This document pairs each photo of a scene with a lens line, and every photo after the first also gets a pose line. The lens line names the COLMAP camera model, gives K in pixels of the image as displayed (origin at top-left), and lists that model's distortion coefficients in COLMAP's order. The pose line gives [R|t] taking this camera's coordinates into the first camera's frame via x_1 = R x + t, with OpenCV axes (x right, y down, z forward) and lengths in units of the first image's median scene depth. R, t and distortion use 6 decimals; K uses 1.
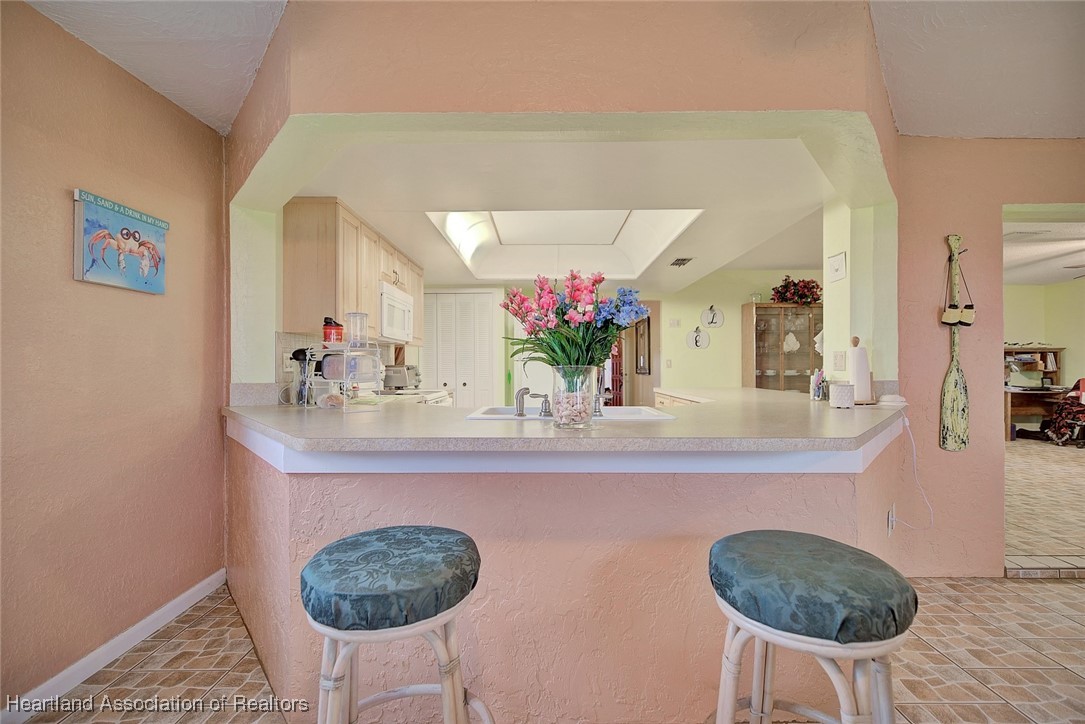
lens RADIAL K [[493.8, 0, 532.5], [0, 493.8, 361.2], [0, 0, 1]] dist [-0.003414, 0.000419]
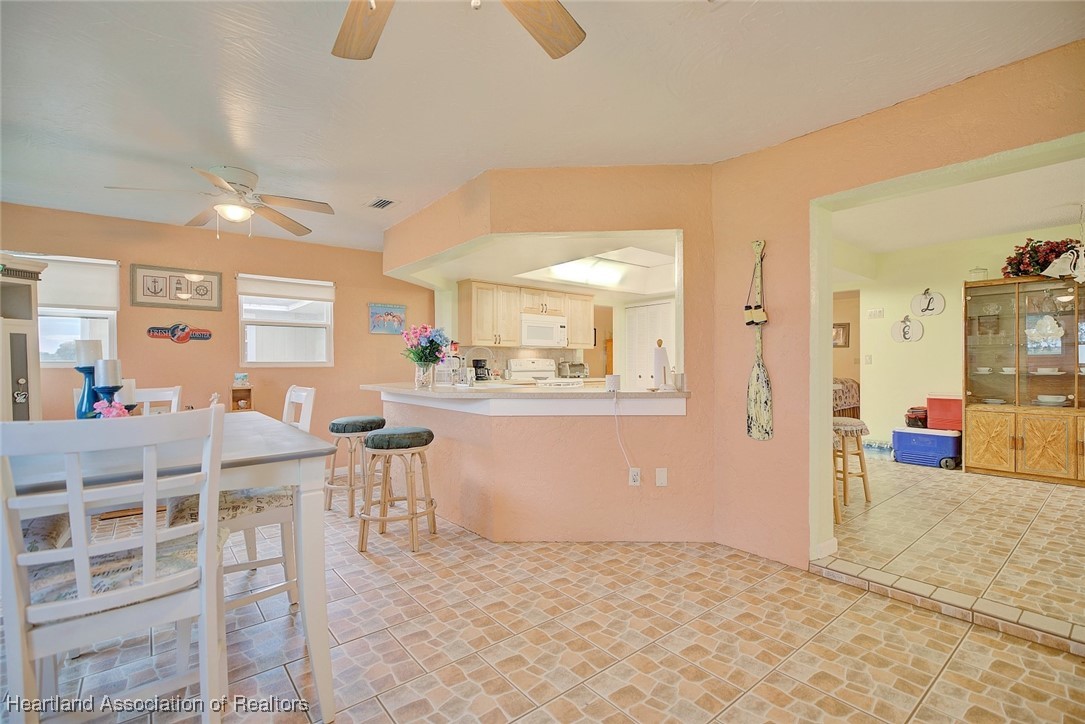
lens RADIAL K [[493.8, 0, 541.6], [0, 493.8, 364.2], [0, 0, 1]] dist [-0.003414, 0.000419]
pose [[0.643372, -0.002555, -0.765550, 1.382203], [0.010686, 0.999927, 0.005643, 0.004477], [0.765479, -0.011811, 0.643352, -0.063578]]
